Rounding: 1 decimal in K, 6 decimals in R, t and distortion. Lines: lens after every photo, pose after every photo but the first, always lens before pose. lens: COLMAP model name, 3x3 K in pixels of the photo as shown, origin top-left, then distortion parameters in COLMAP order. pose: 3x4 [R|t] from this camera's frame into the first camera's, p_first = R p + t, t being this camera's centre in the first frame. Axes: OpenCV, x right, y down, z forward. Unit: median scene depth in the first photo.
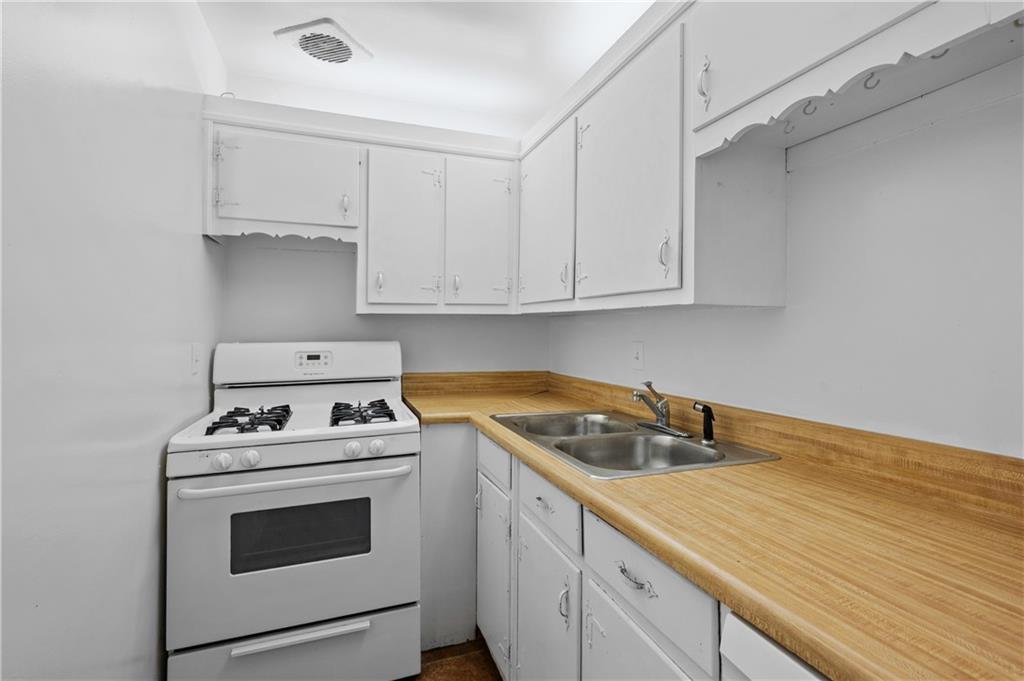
lens RADIAL K [[474.0, 0, 512.0], [0, 474.0, 340.5], [0, 0, 1]] dist [-0.001011, -0.000333]
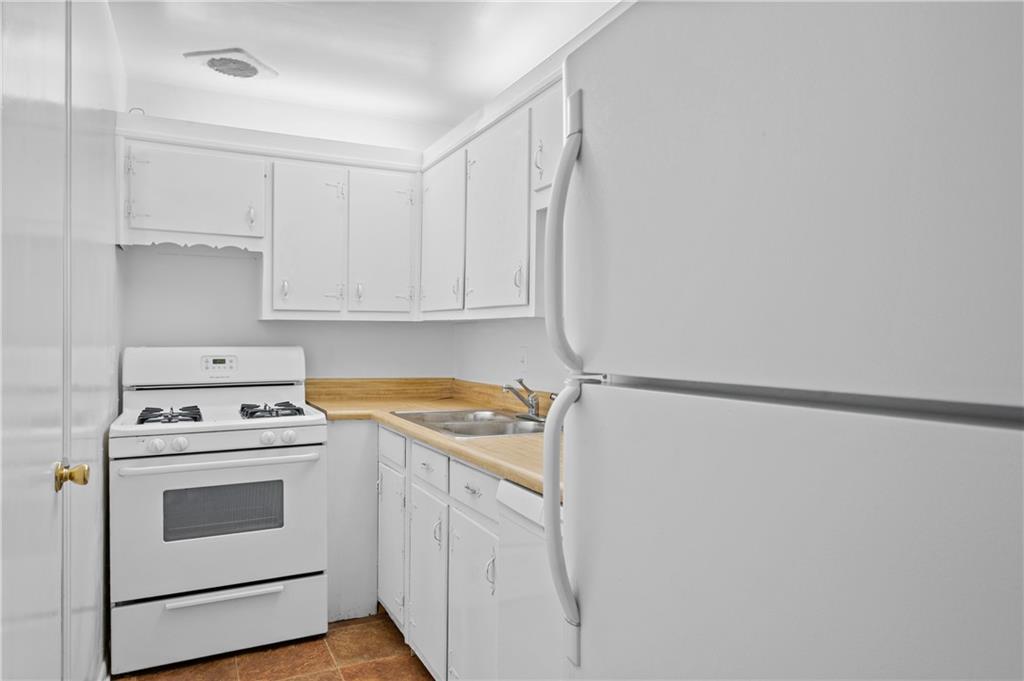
lens RADIAL K [[656.4, 0, 513.4], [0, 656.4, 364.7], [0, 0, 1]] dist [0.003979, 0.002794]
pose [[0.993682, 0.001622, 0.112217, 0.068264], [-0.003392, 0.999873, 0.015586, 0.020245], [-0.112177, -0.015869, 0.993562, -0.564639]]
